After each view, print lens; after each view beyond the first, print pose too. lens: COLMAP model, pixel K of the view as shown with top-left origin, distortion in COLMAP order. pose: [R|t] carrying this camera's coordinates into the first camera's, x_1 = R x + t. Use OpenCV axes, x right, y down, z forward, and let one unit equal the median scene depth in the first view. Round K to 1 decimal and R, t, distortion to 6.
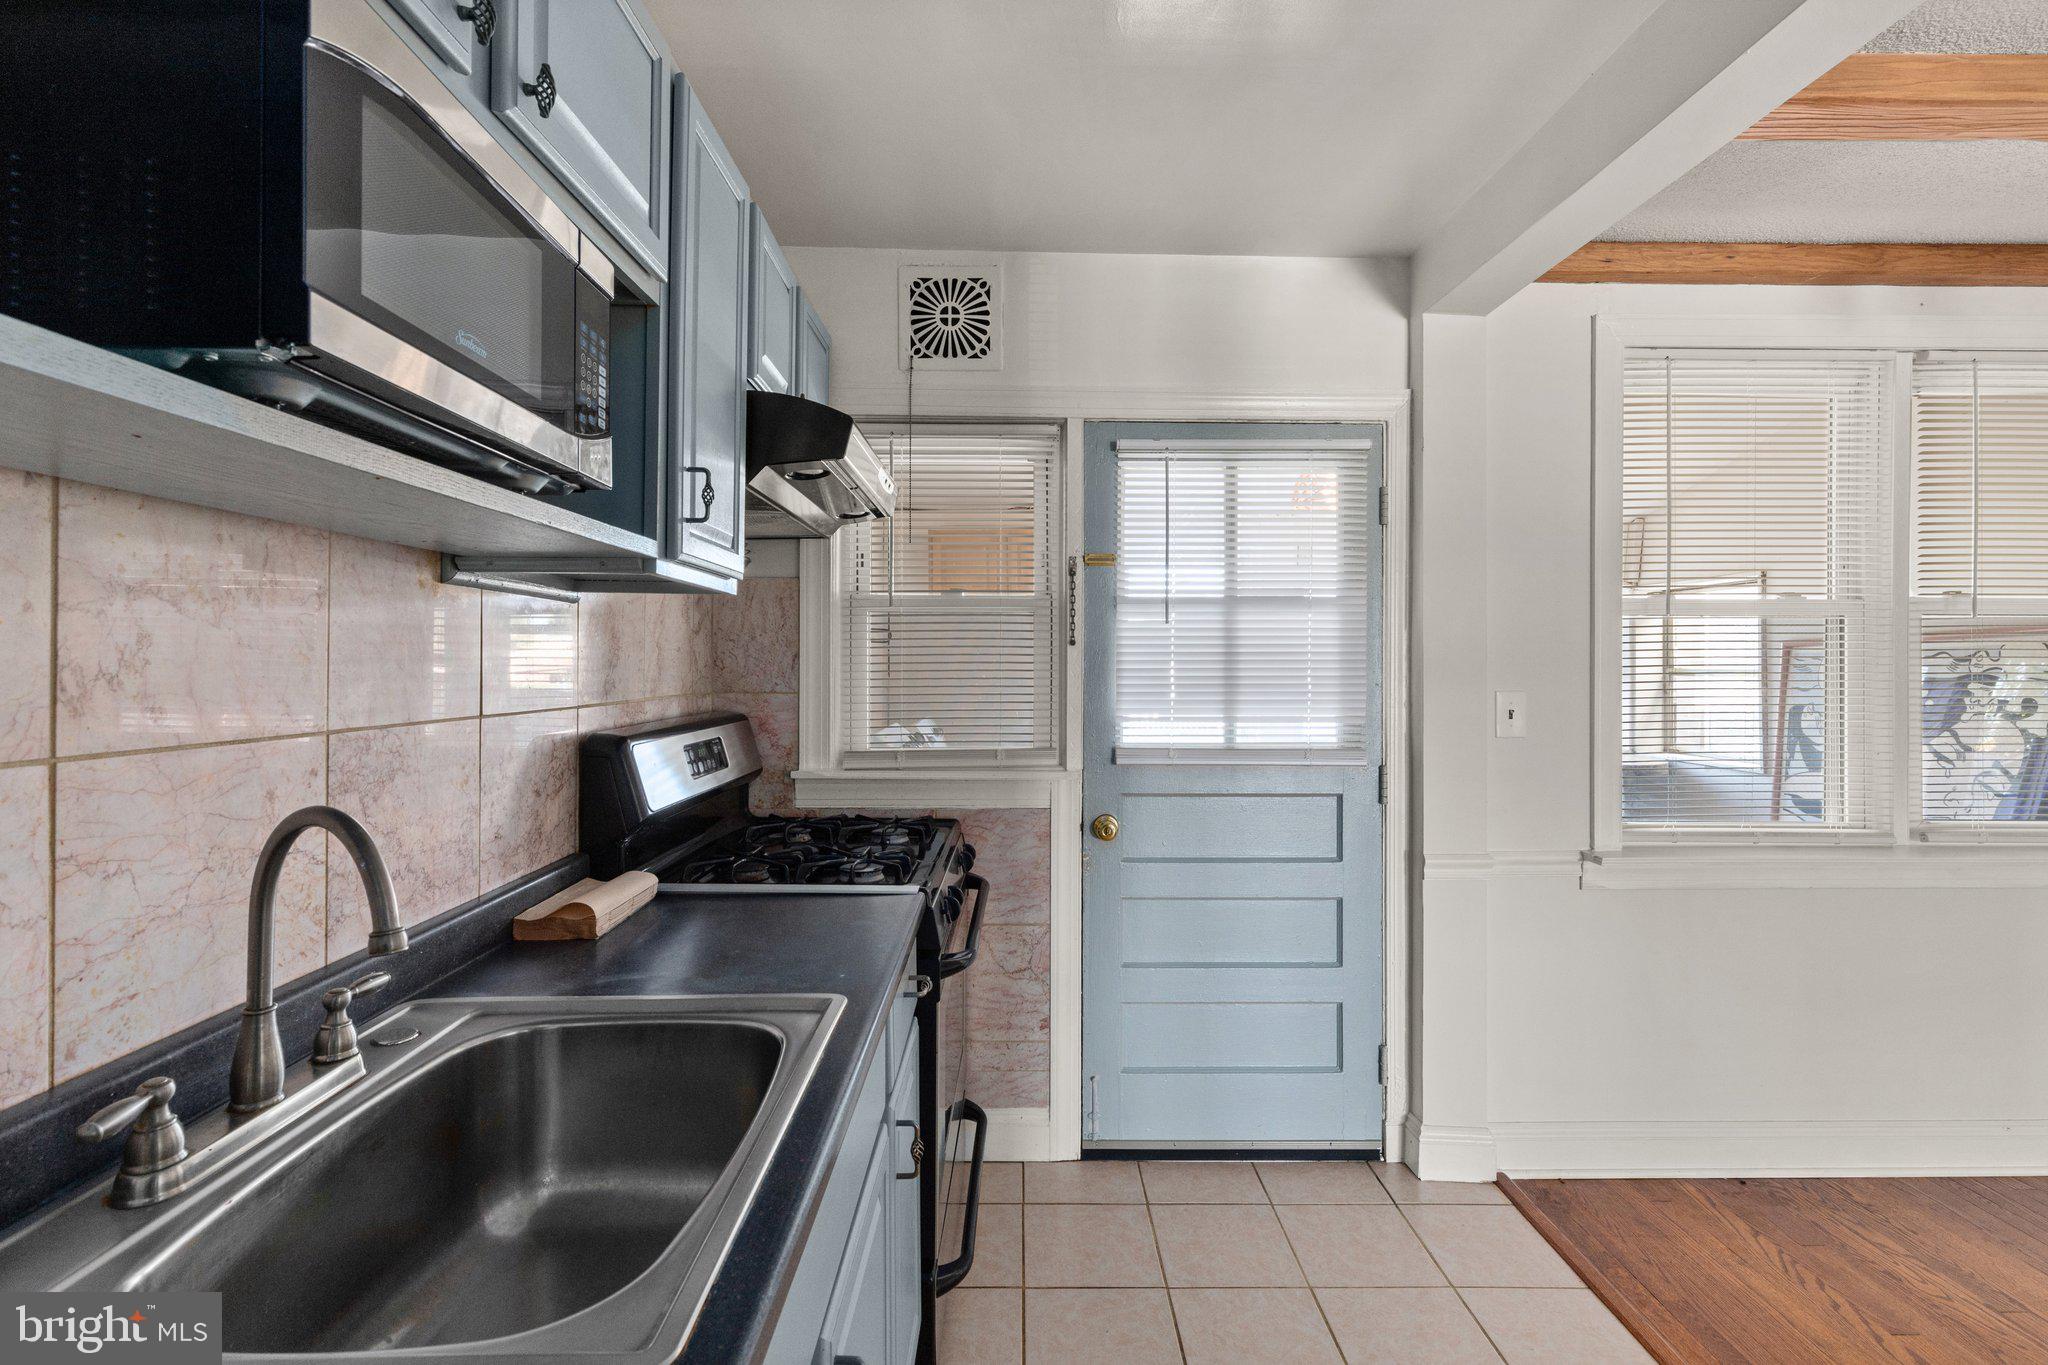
lens RADIAL K [[920.2, 0, 1014.9], [0, 920.2, 657.8], [0, 0, 1]] dist [0.004024, 0.000371]
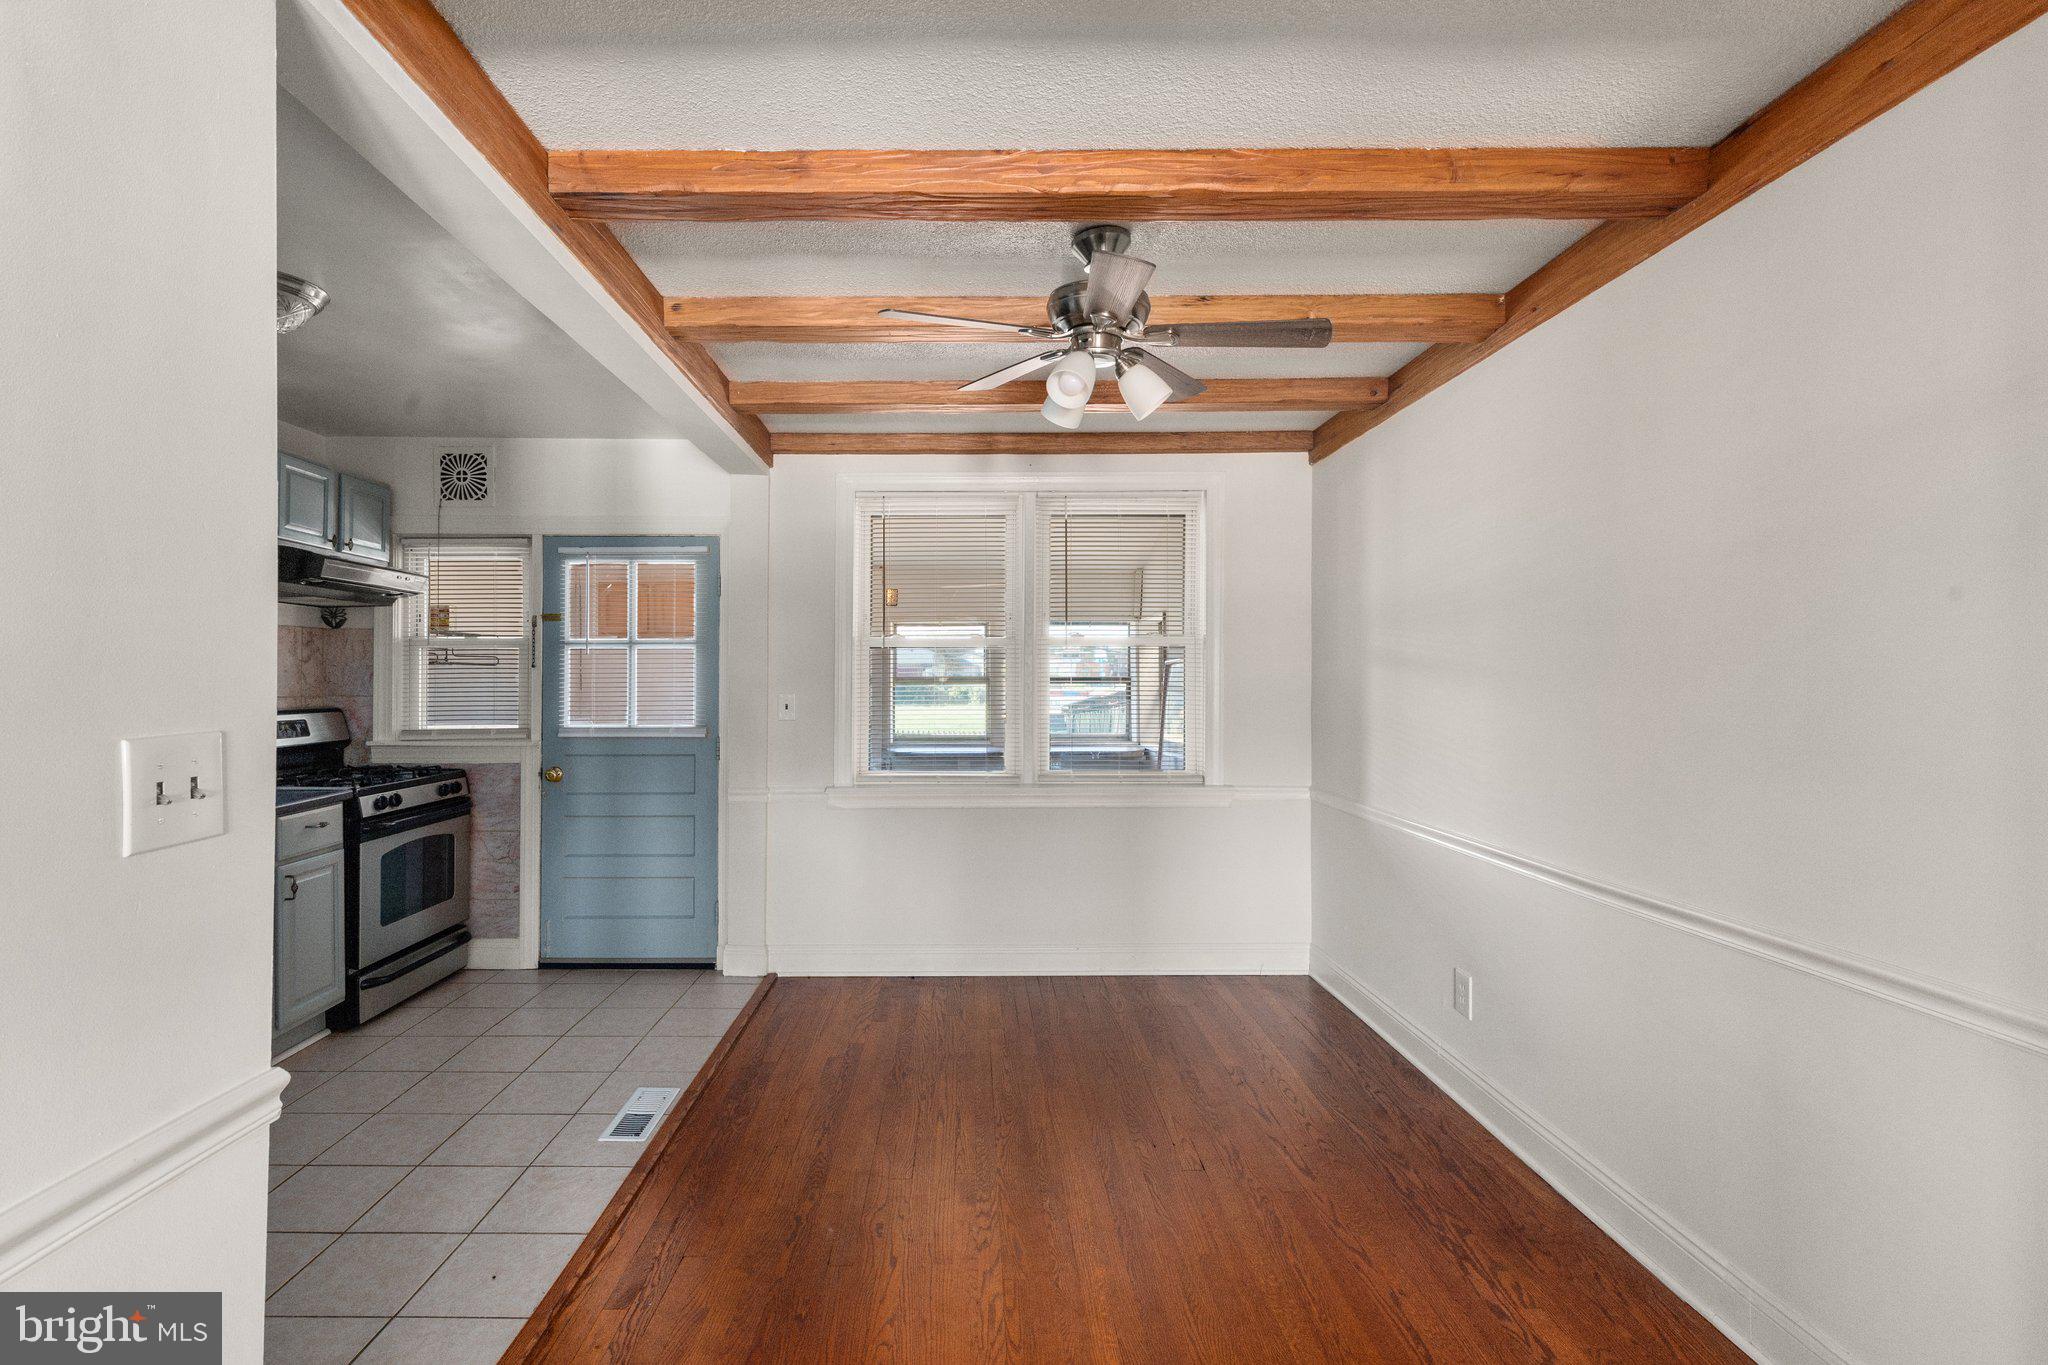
lens RADIAL K [[948.5, 0, 951.8], [0, 948.5, 669.8], [0, 0, 1]] dist [0.004122, 0.000243]
pose [[0.999855, -0.004657, -0.016379, 0.867272], [0.004507, 0.999947, -0.009237, 0.010173], [0.016421, 0.009162, 0.999823, -0.749331]]
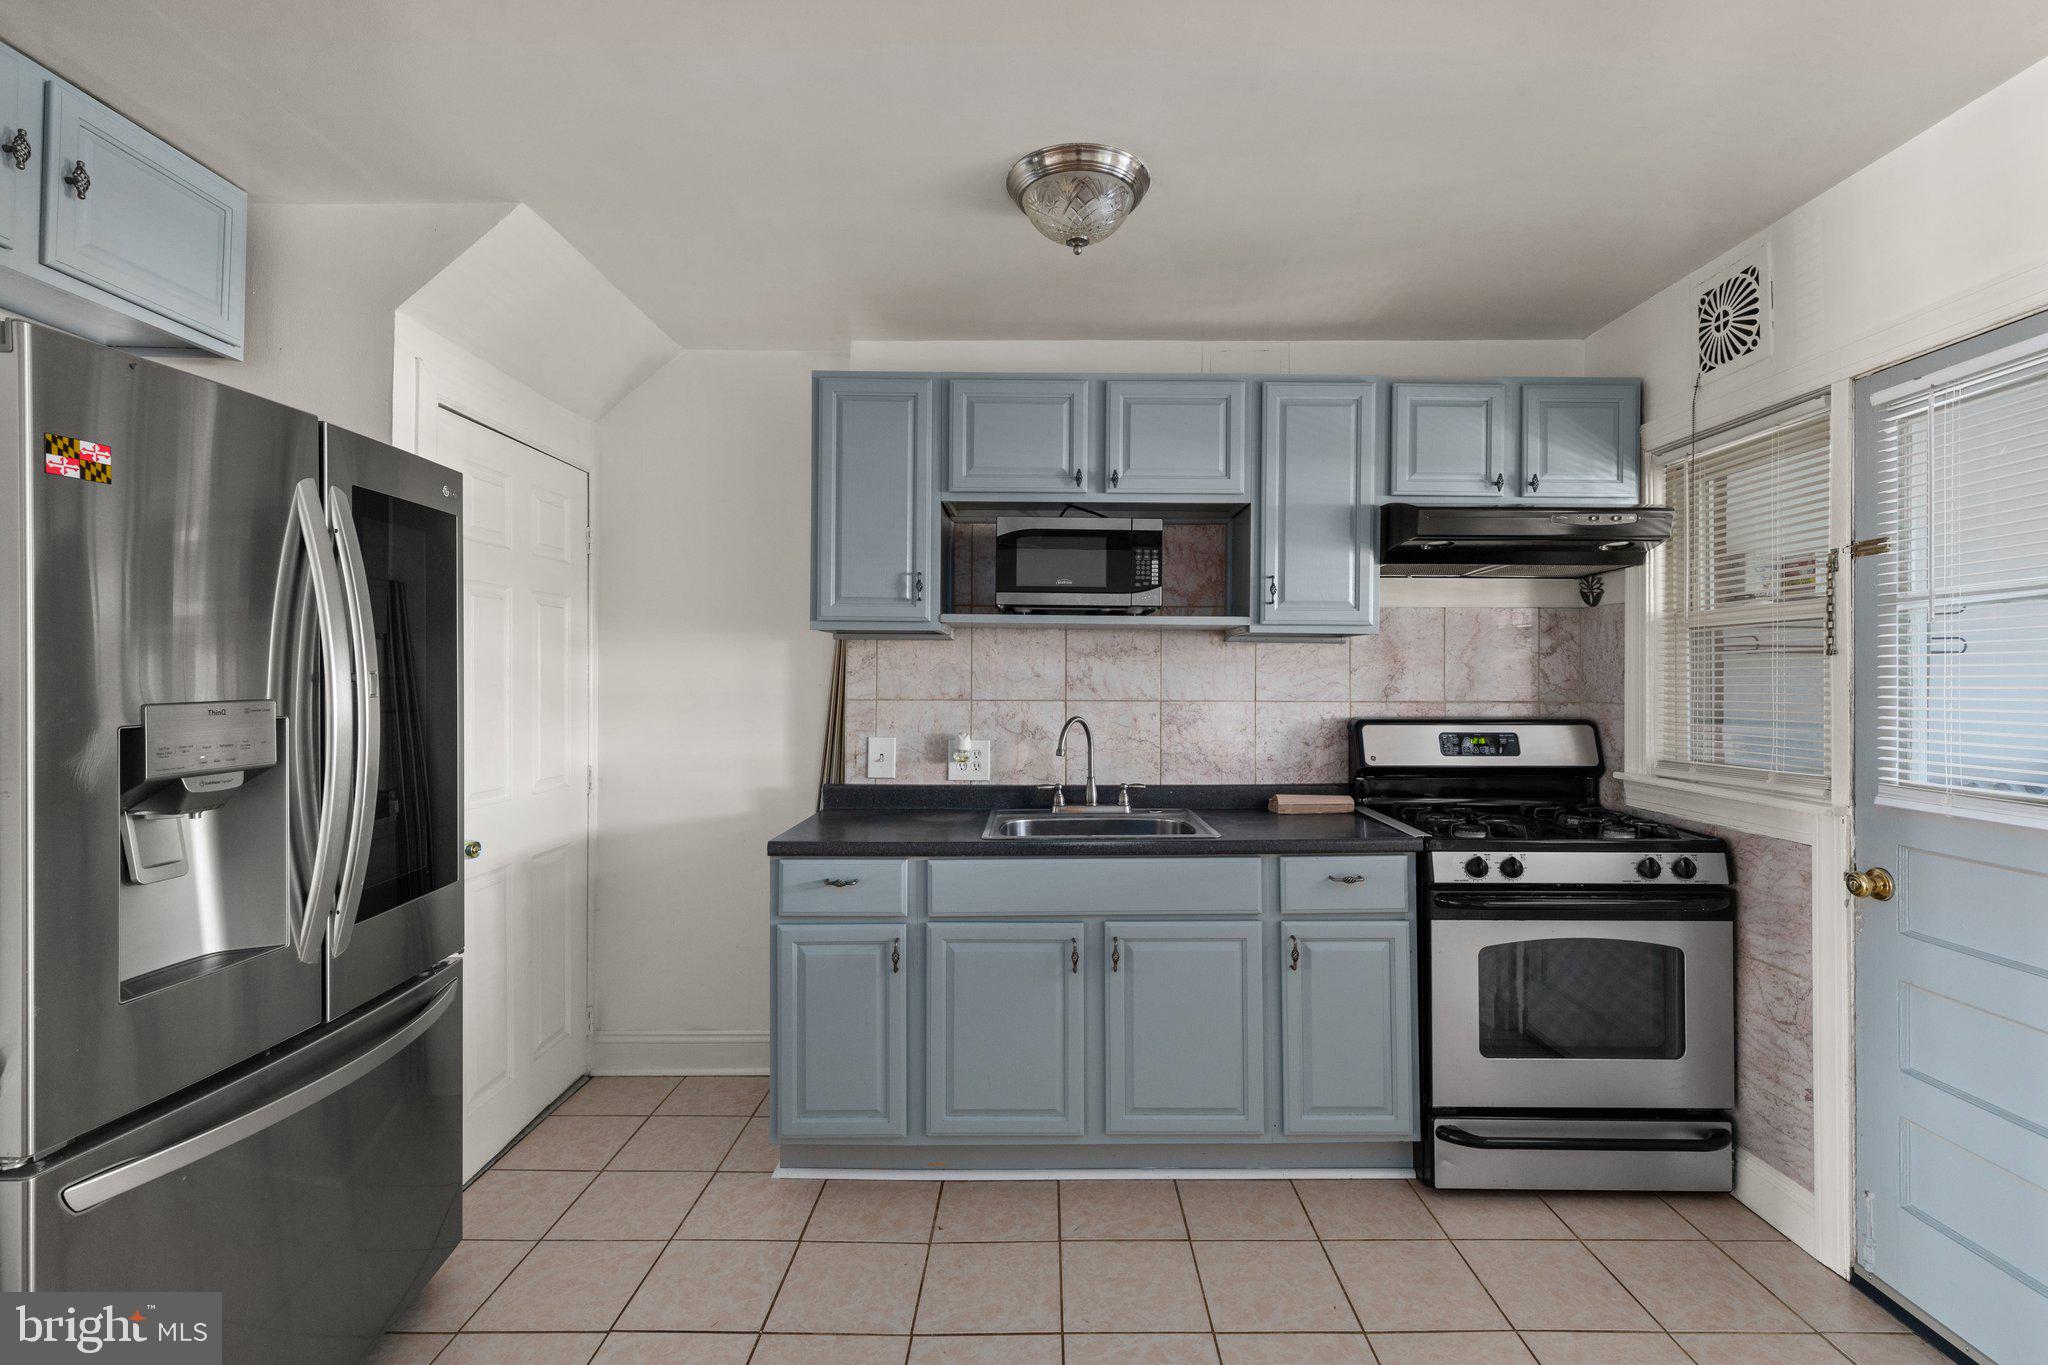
lens RADIAL K [[936.6, 0, 1056.9], [0, 936.6, 670.3], [0, 0, 1]] dist [0.003889, 0.000249]
pose [[0.003923, -0.013441, -0.999902, 0.912795], [-0.000395, 0.999910, -0.013443, 0.011824], [0.999992, 0.000448, 0.003917, 0.291814]]
